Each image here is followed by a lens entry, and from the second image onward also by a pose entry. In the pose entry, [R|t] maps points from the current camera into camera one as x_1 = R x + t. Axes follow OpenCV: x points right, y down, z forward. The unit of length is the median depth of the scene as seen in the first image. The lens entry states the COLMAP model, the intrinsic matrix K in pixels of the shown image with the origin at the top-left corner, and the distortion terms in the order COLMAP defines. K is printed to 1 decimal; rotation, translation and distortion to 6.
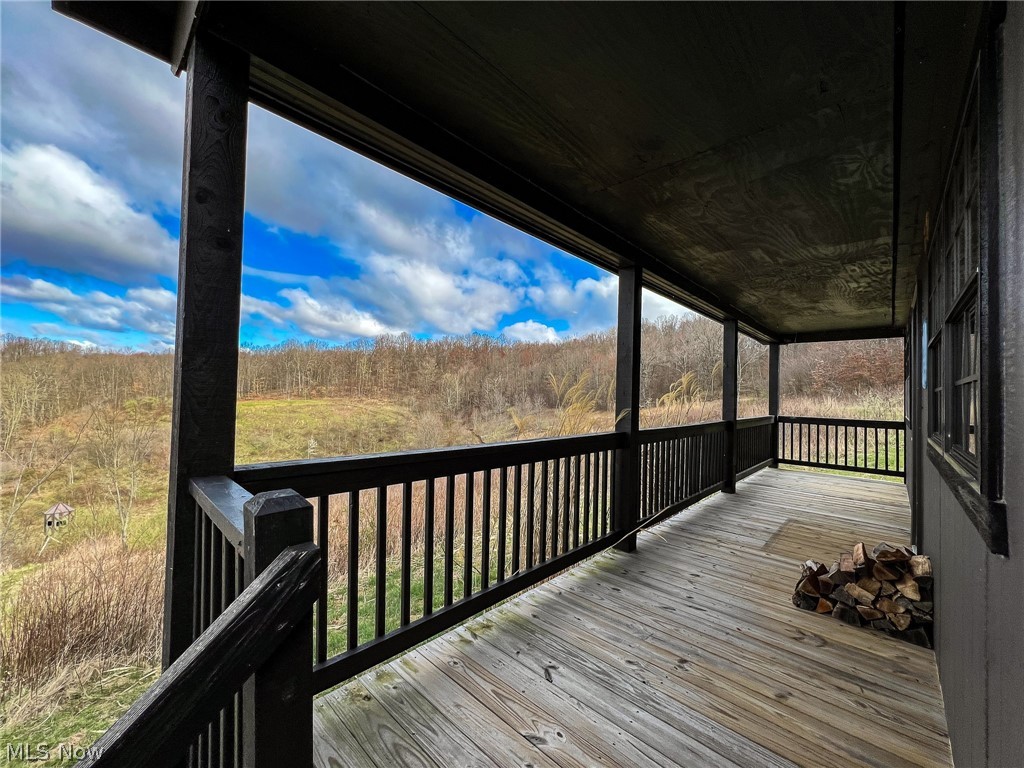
lens RADIAL K [[406.8, 0, 515.7], [0, 406.8, 387.7], [0, 0, 1]] dist [-0.000647, -0.000295]
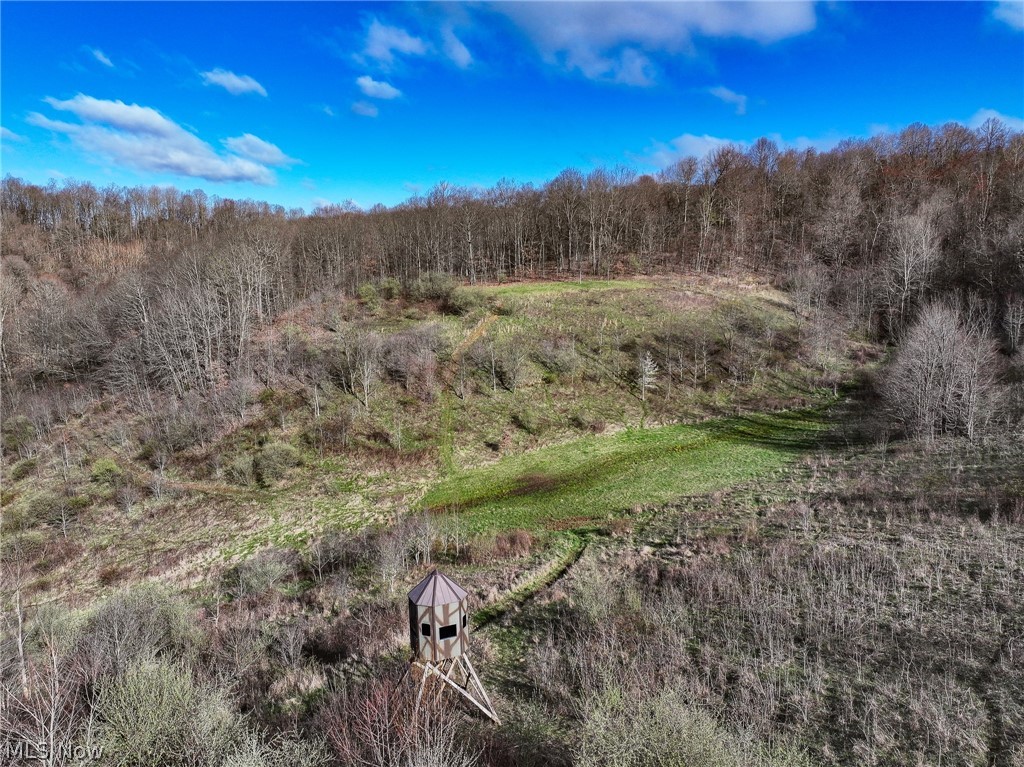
lens RADIAL K [[716.1, 0, 511.0], [0, 716.1, 384.9], [0, 0, 1]] dist [-0.001571, 0.010526]
pose [[0.873145, 0.060313, -0.483716, -0.223151], [0.026141, 0.985095, 0.170014, 0.002955], [0.486760, -0.161092, 0.858554, 0.148454]]
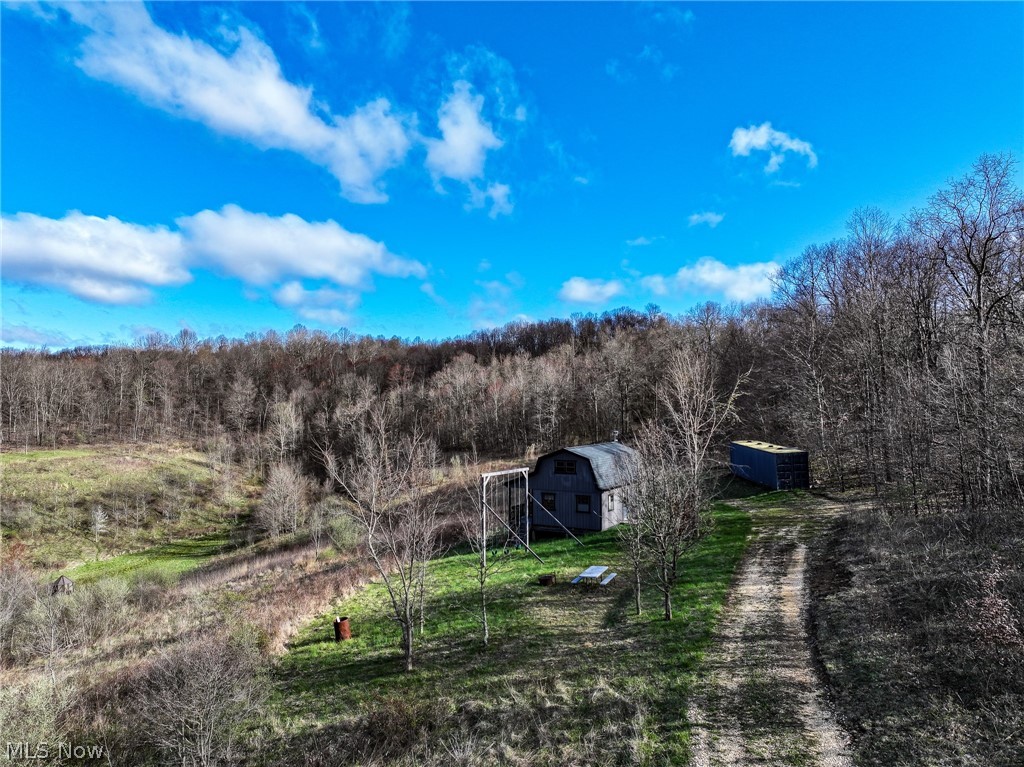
lens RADIAL K [[716.1, 0, 512.0], [0, 716.1, 389.8], [0, 0, 1]] dist [-0.001571, 0.010526]
pose [[0.972242, -0.018873, 0.233214, -0.095855], [0.019661, 0.999806, -0.001055, -0.068784], [-0.233149, 0.005611, 0.972425, -0.383465]]
